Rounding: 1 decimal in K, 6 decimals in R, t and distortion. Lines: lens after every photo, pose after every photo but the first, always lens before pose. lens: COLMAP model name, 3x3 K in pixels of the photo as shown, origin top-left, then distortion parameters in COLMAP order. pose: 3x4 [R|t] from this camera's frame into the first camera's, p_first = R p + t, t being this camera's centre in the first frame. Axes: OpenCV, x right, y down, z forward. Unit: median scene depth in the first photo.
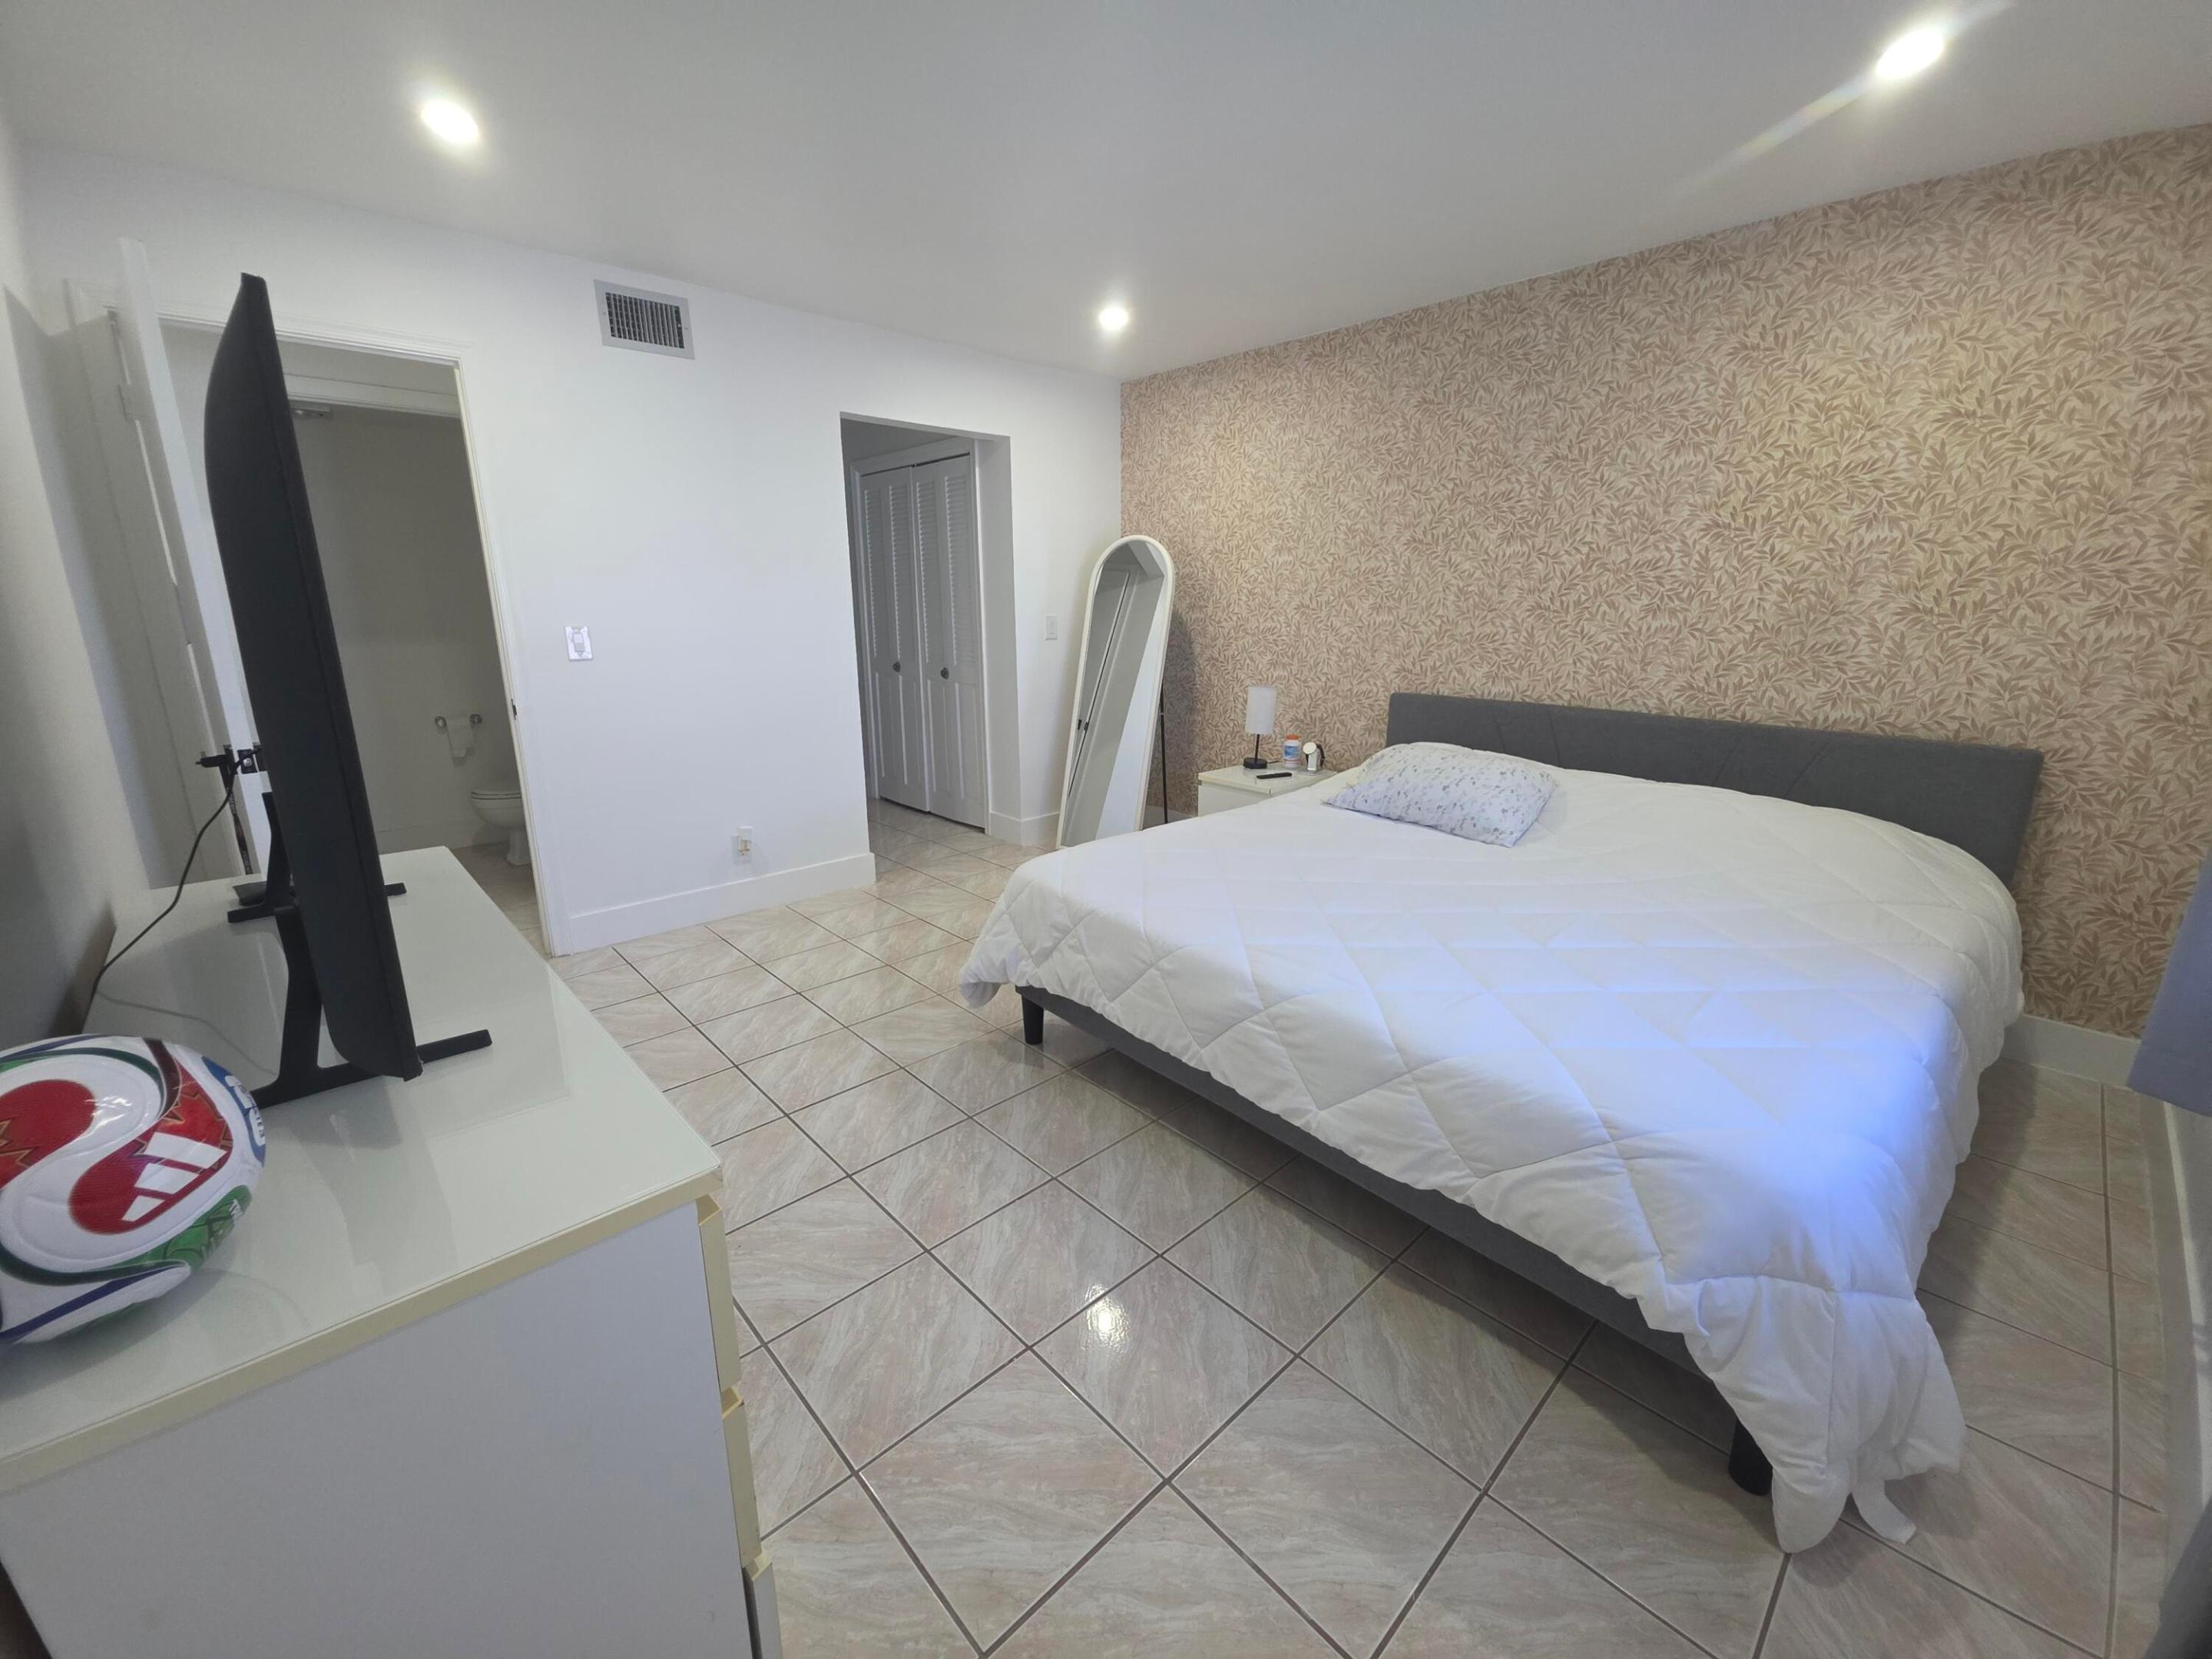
lens RADIAL K [[879.1, 0, 1162.4], [0, 879.1, 837.1], [0, 0, 1]] dist [-0.009678, -0.000027]
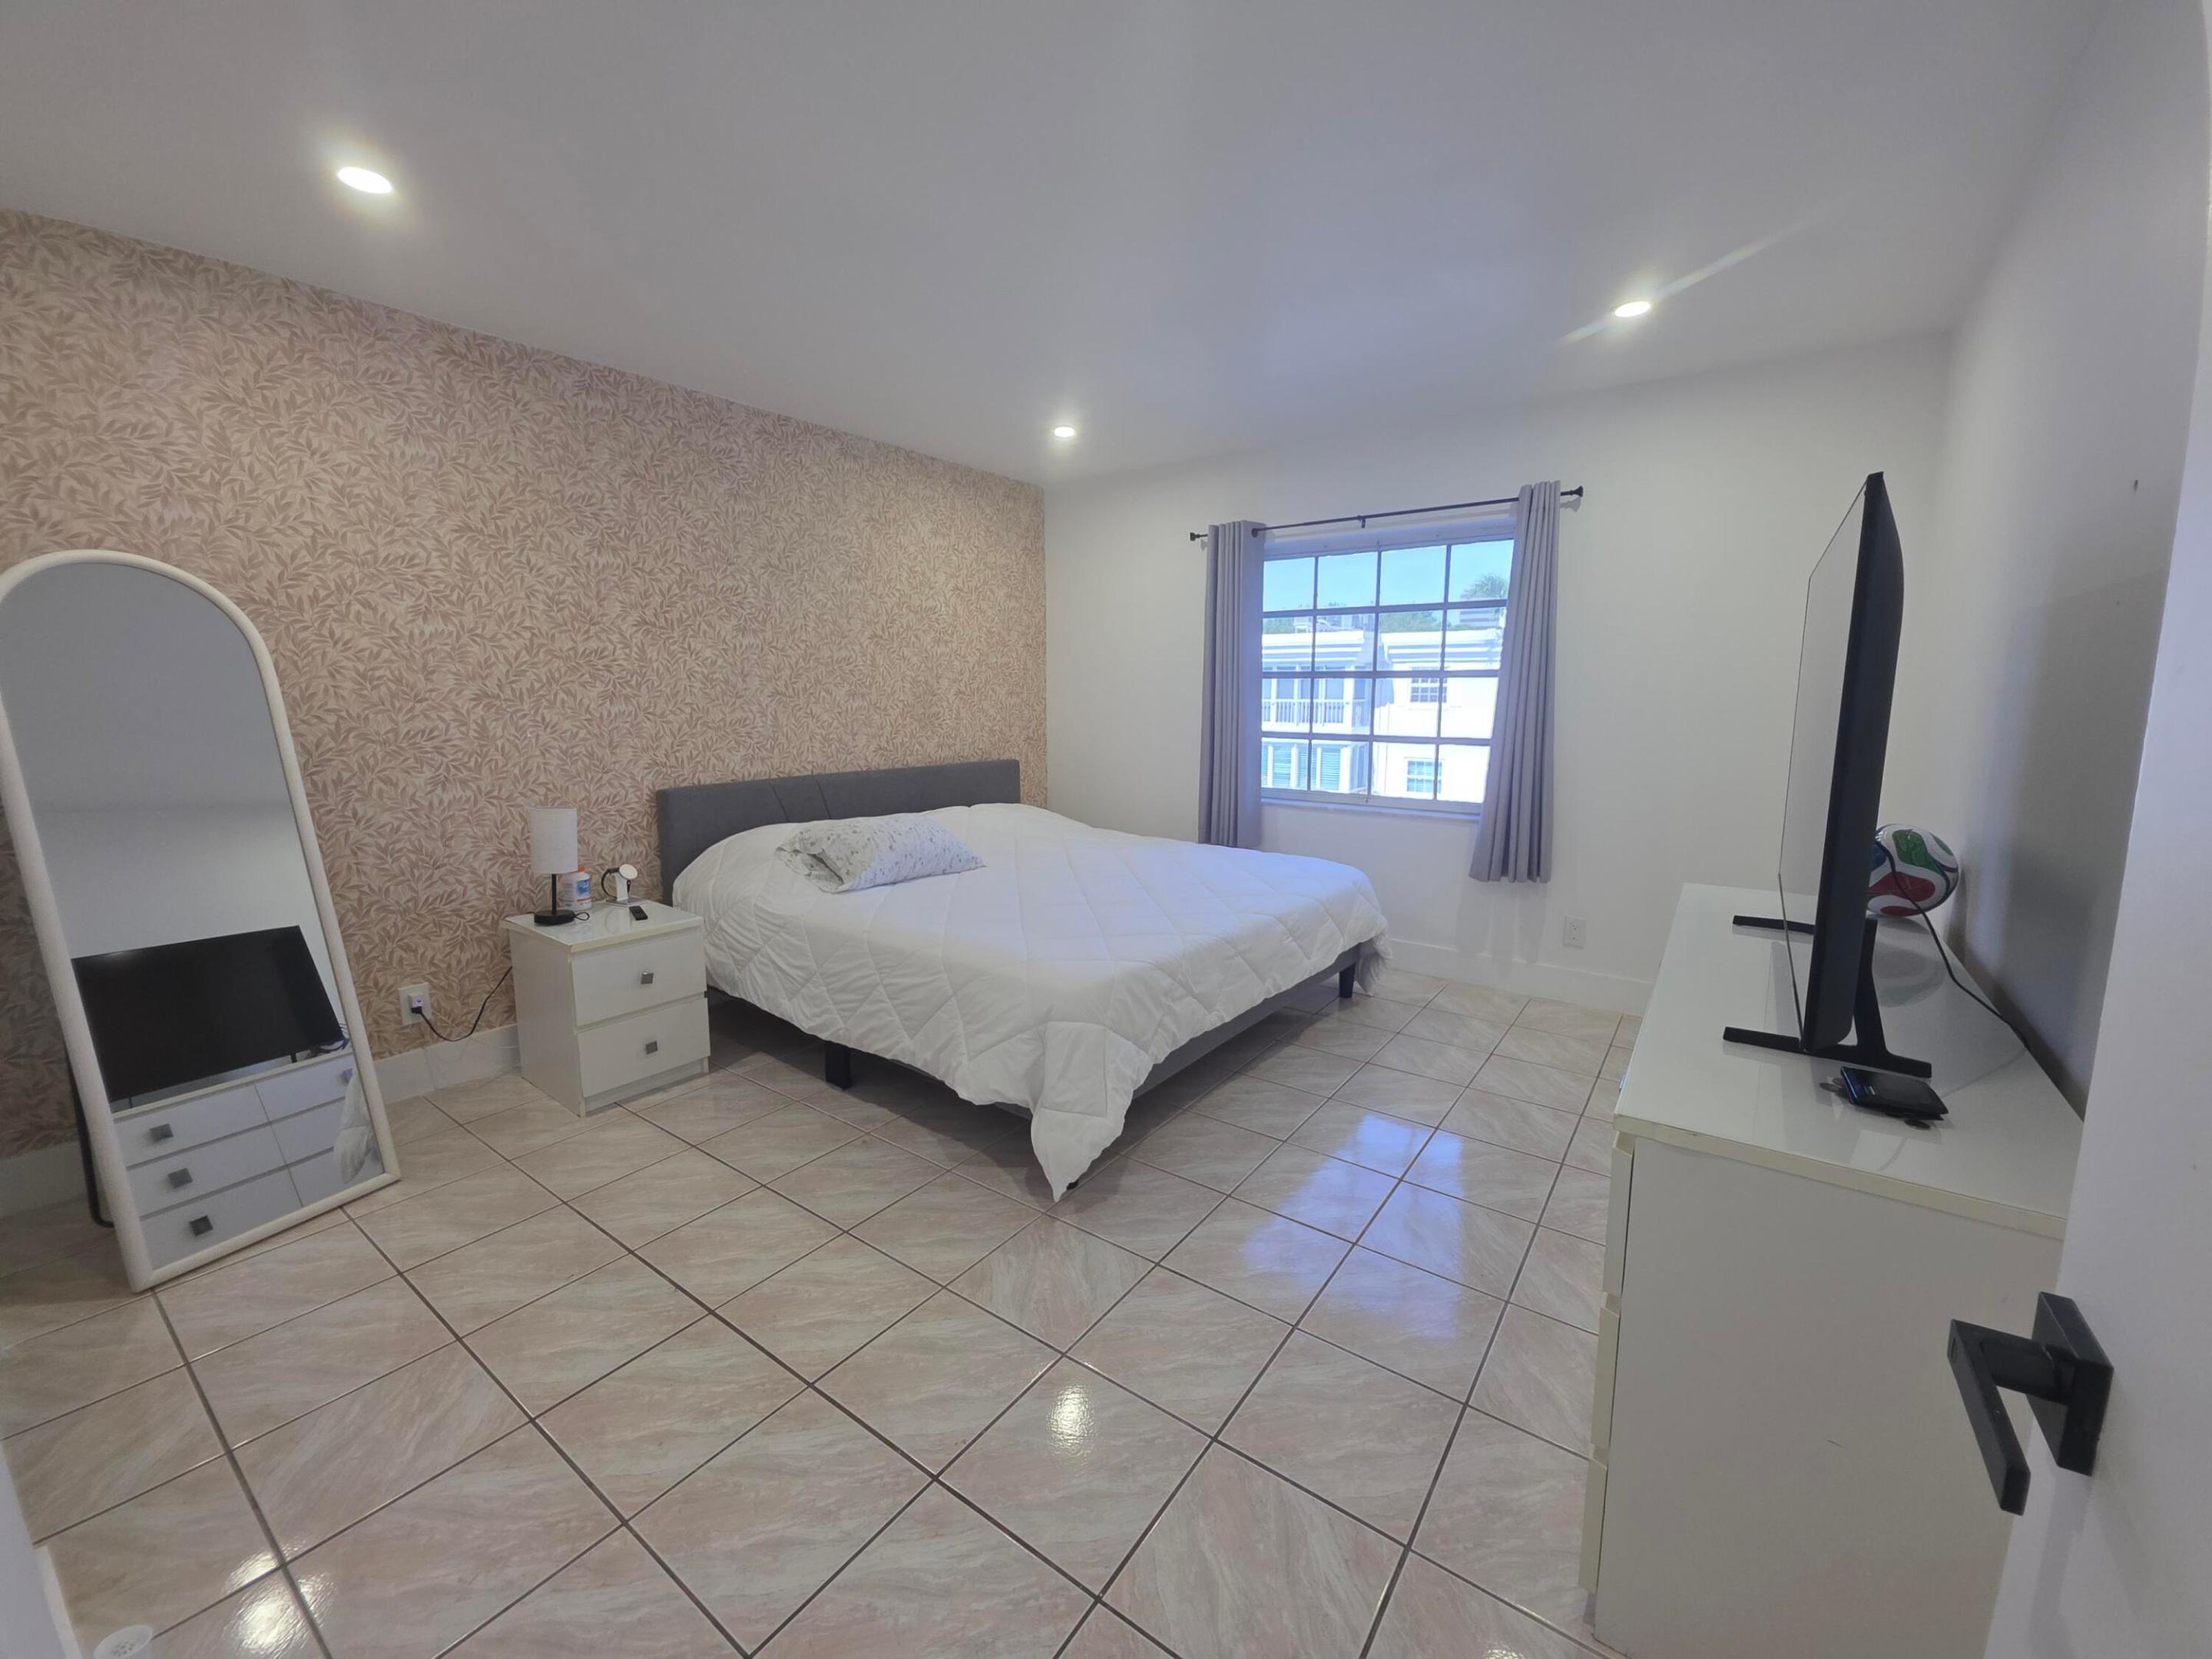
lens RADIAL K [[879.9, 0, 1115.5], [0, 879.9, 813.1], [0, 0, 1]] dist [0.017689, -0.010269]
pose [[-0.161061, -0.137828, 0.977273, -0.723666], [0.259709, 0.949384, 0.176696, -0.193952], [-0.952161, 0.282265, -0.117114, 0.726855]]
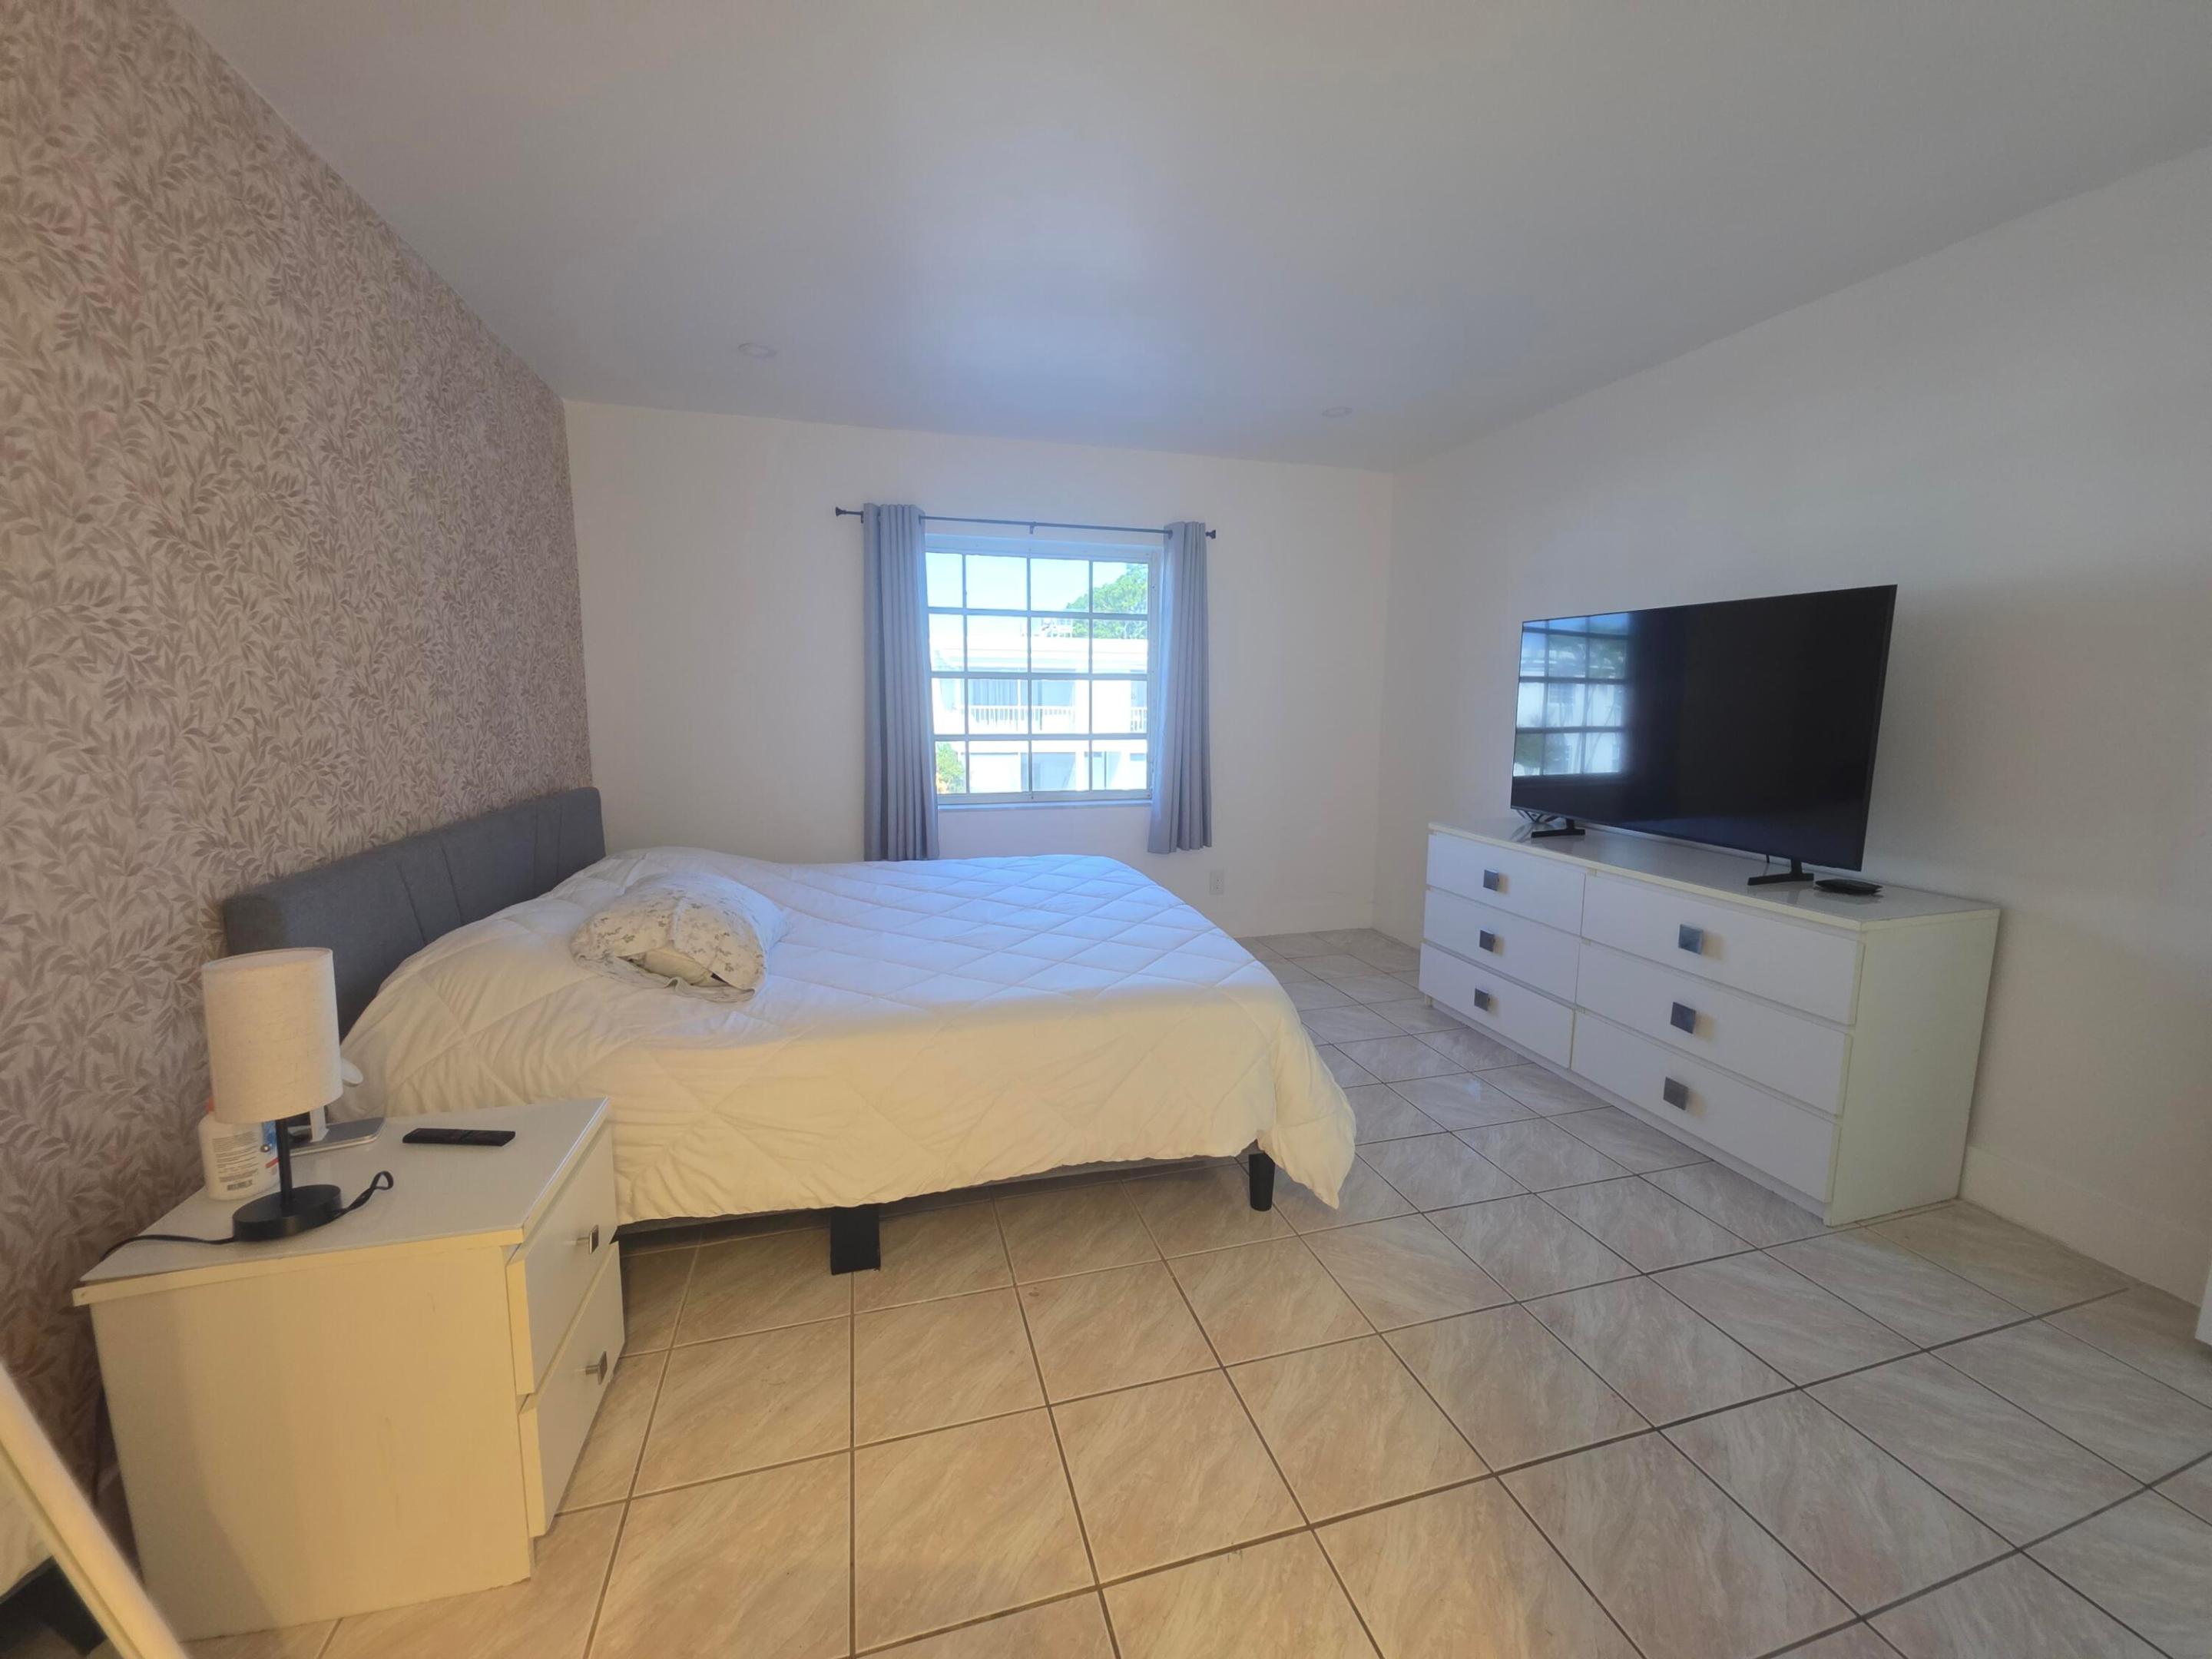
lens RADIAL K [[865.0, 0, 1106.0], [0, 865.0, 829.5], [0, 0, 1]] dist [0.000474, -0.008632]
pose [[-0.871144, -0.078052, 0.484785, -0.294214], [0.125625, 0.919000, 0.373707, -0.313410], [-0.474686, 0.386453, -0.790776, 1.196161]]
